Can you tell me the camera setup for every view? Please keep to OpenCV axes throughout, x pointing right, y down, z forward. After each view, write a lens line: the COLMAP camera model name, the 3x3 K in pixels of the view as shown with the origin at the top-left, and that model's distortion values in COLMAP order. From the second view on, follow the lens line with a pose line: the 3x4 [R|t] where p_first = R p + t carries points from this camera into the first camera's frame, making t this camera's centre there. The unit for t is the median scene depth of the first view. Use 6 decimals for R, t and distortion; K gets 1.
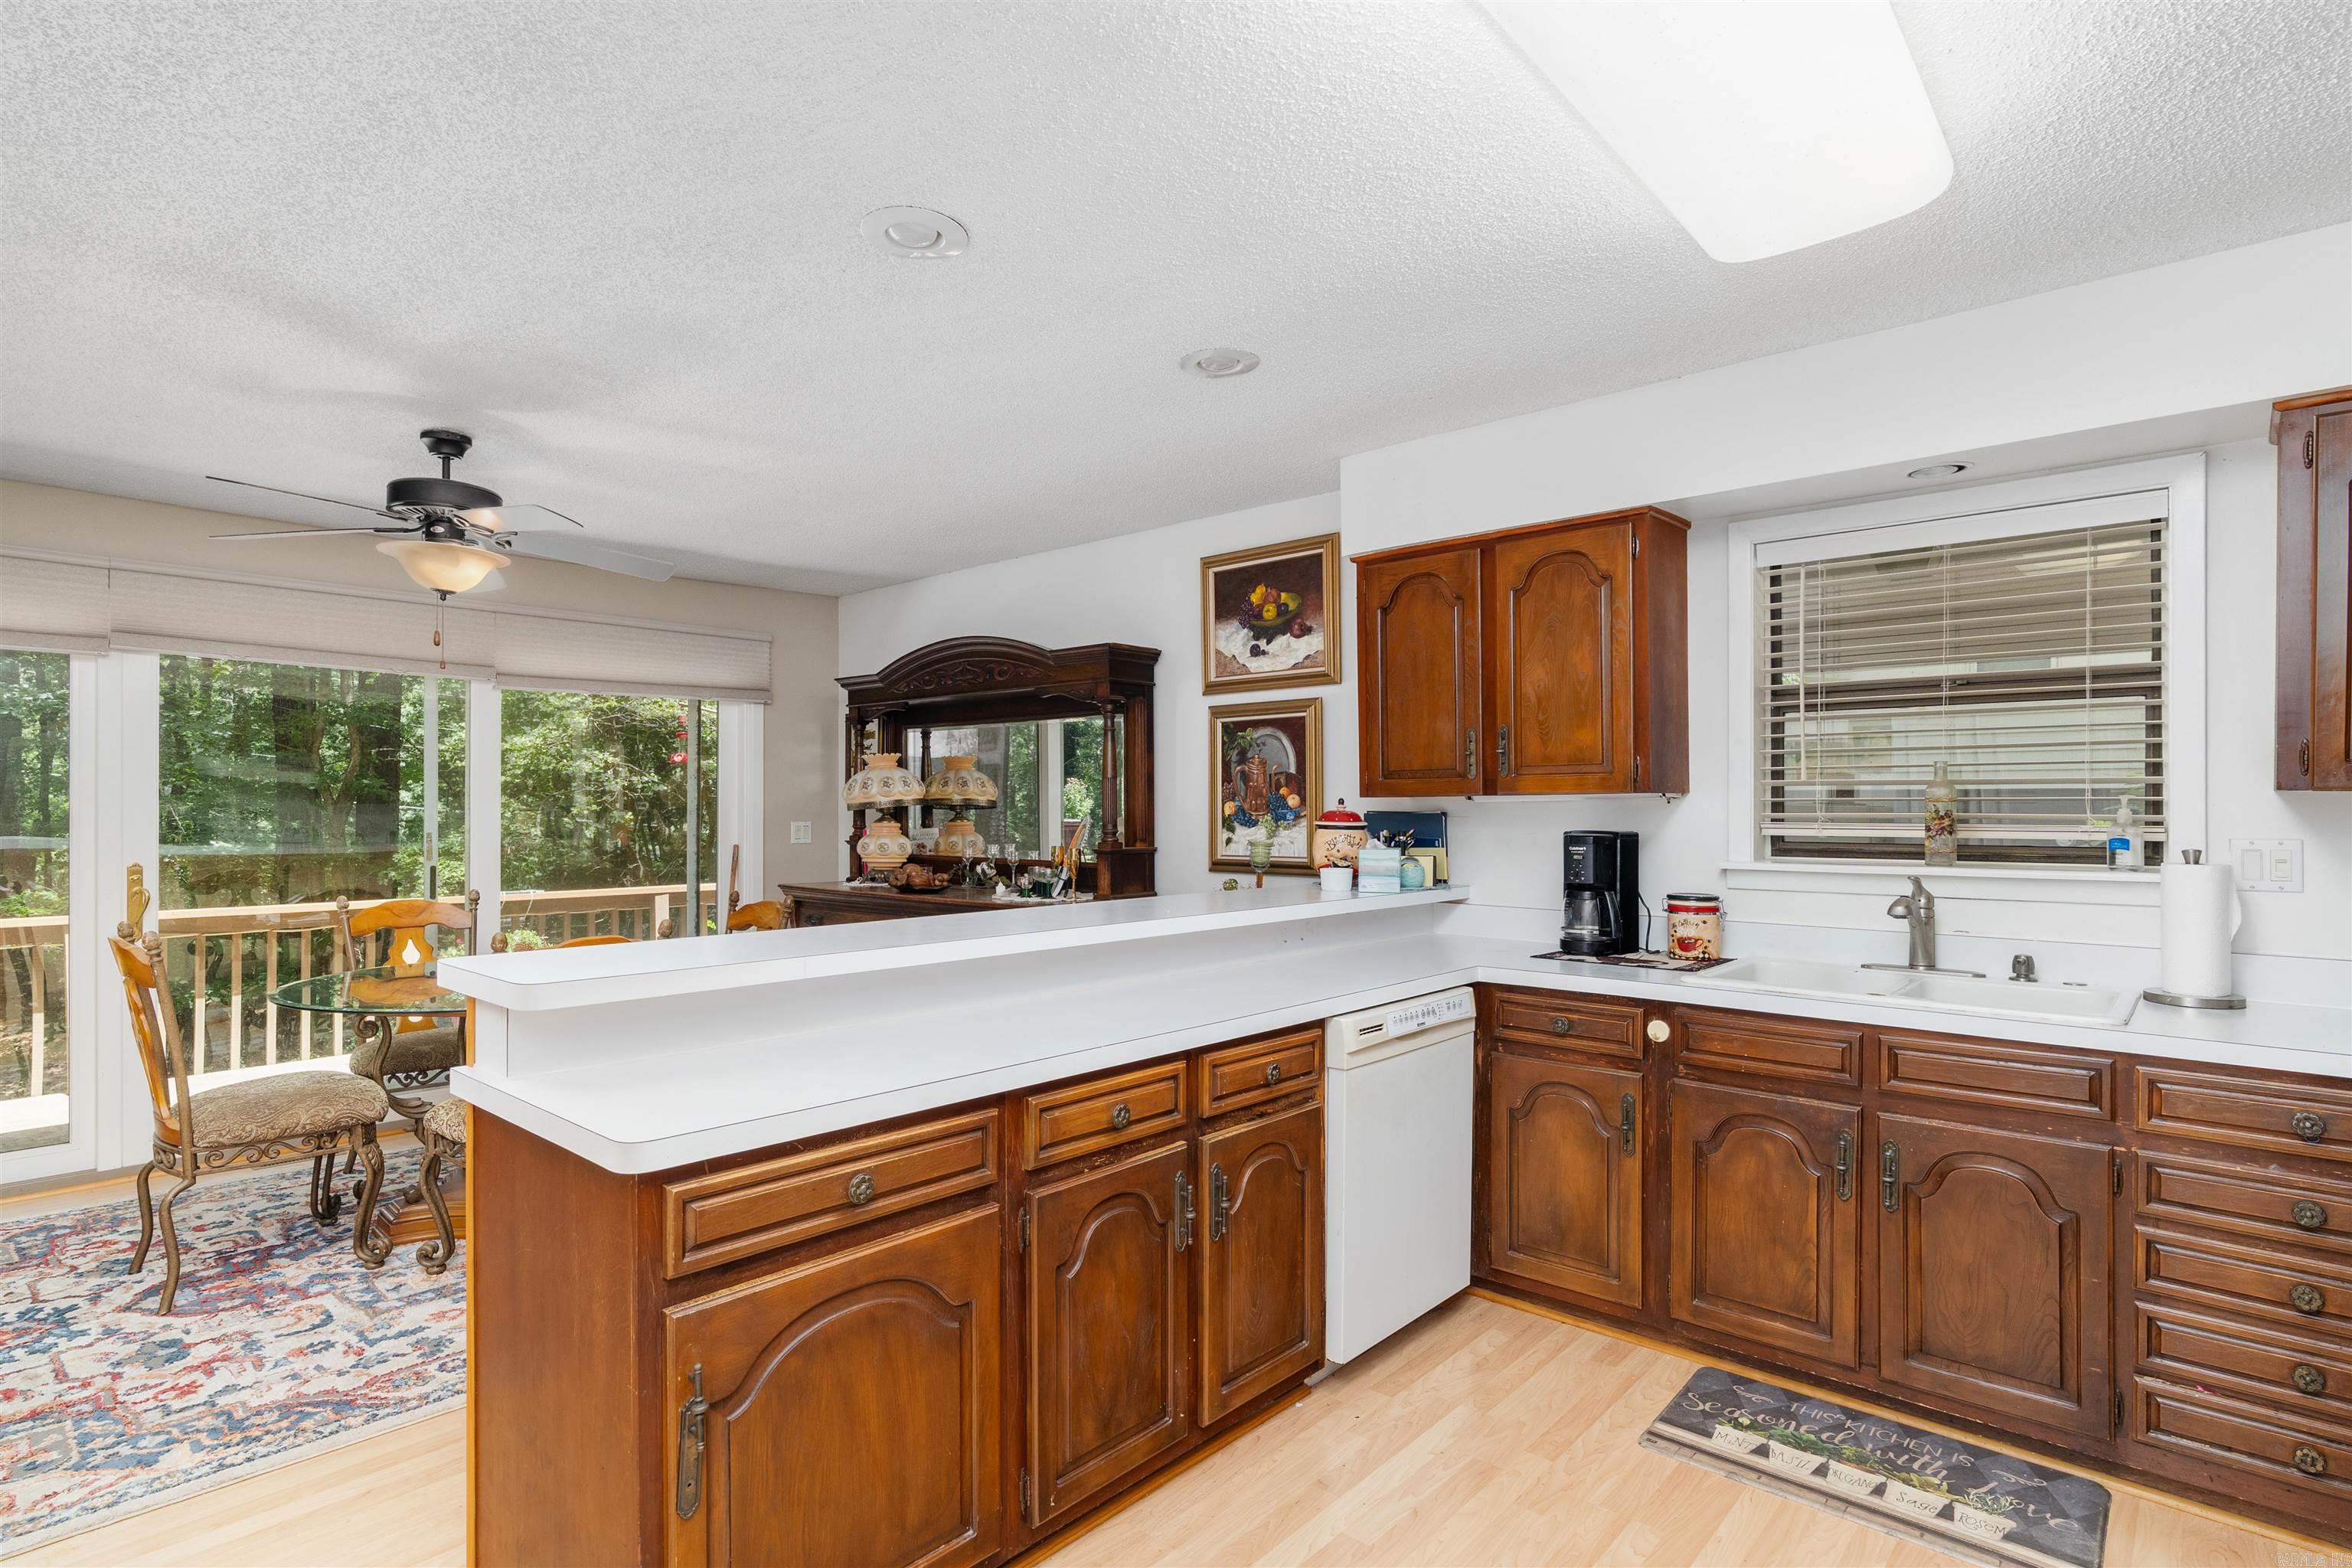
lens RADIAL K [[1198.0, 0, 1164.8], [0, 1198.0, 804.2], [0, 0, 1]] dist [0.004459, 0.000316]
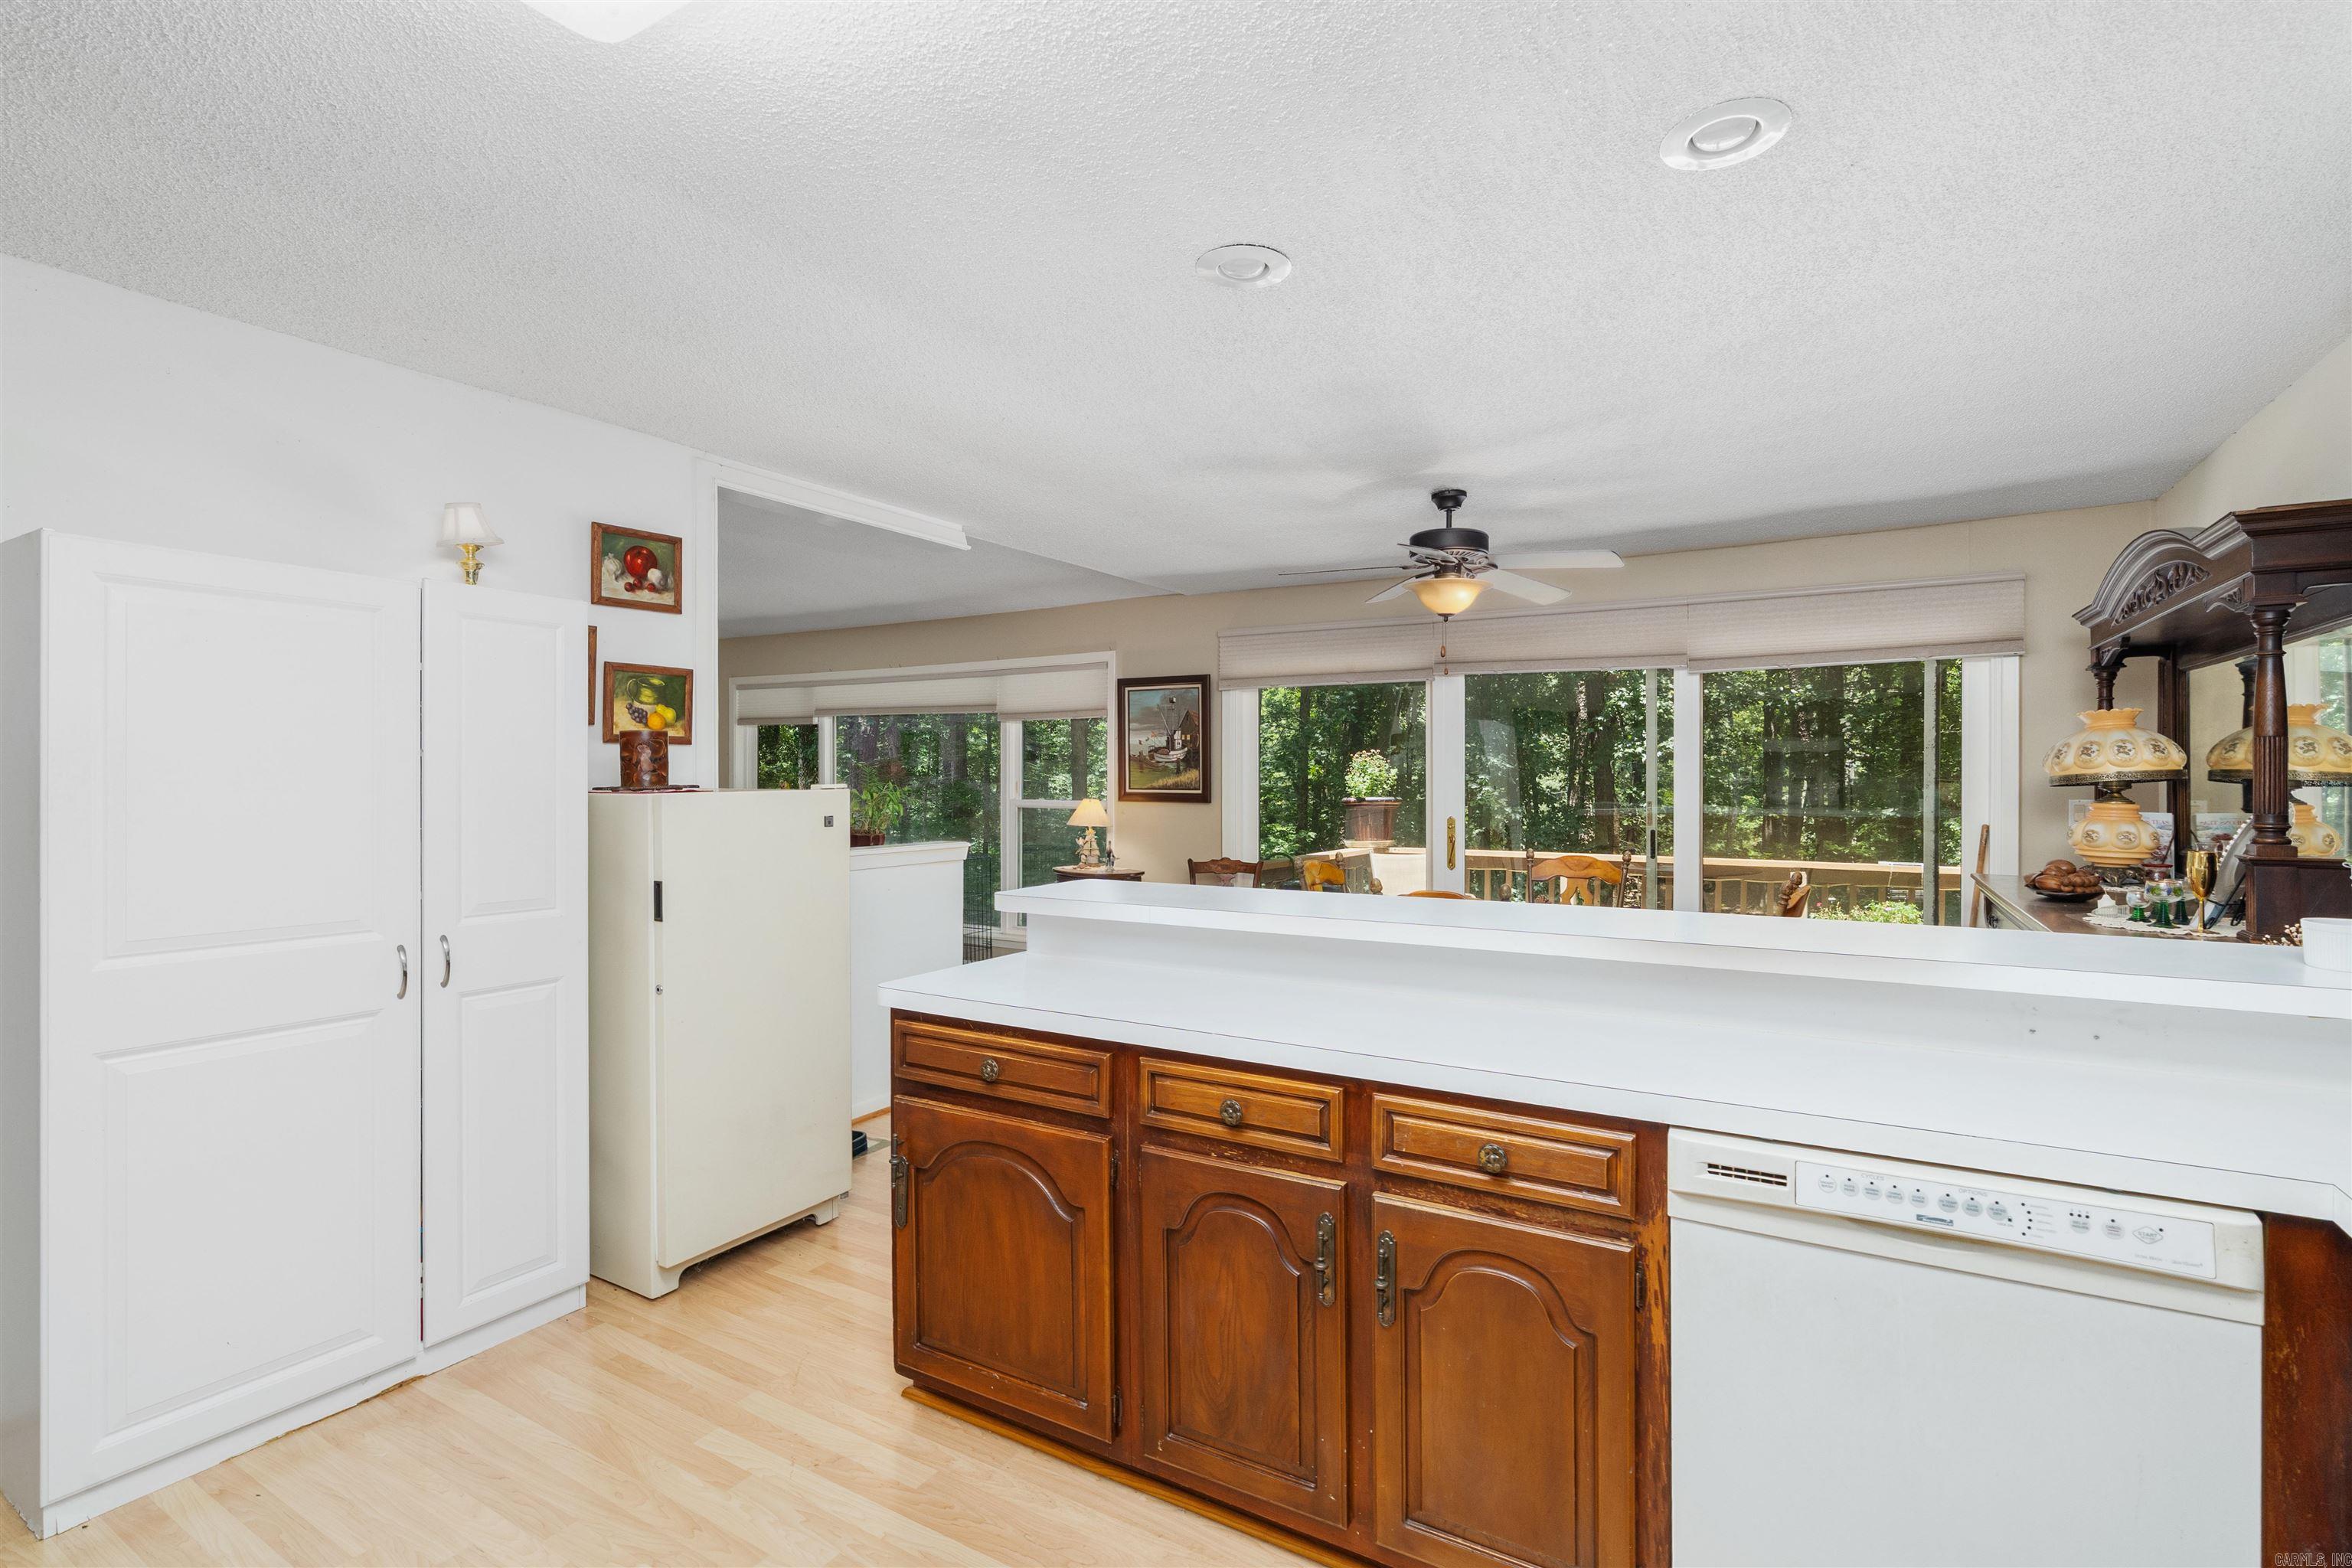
lens RADIAL K [[1094.9, 0, 1174.8], [0, 1094.9, 769.2], [0, 0, 1]] dist [-0.001522, -0.001505]
pose [[0.192979, -0.003765, -0.981196, 0.566032], [0.003579, 0.999989, -0.003133, -0.008732], [0.981196, -0.002907, 0.192990, 0.545348]]
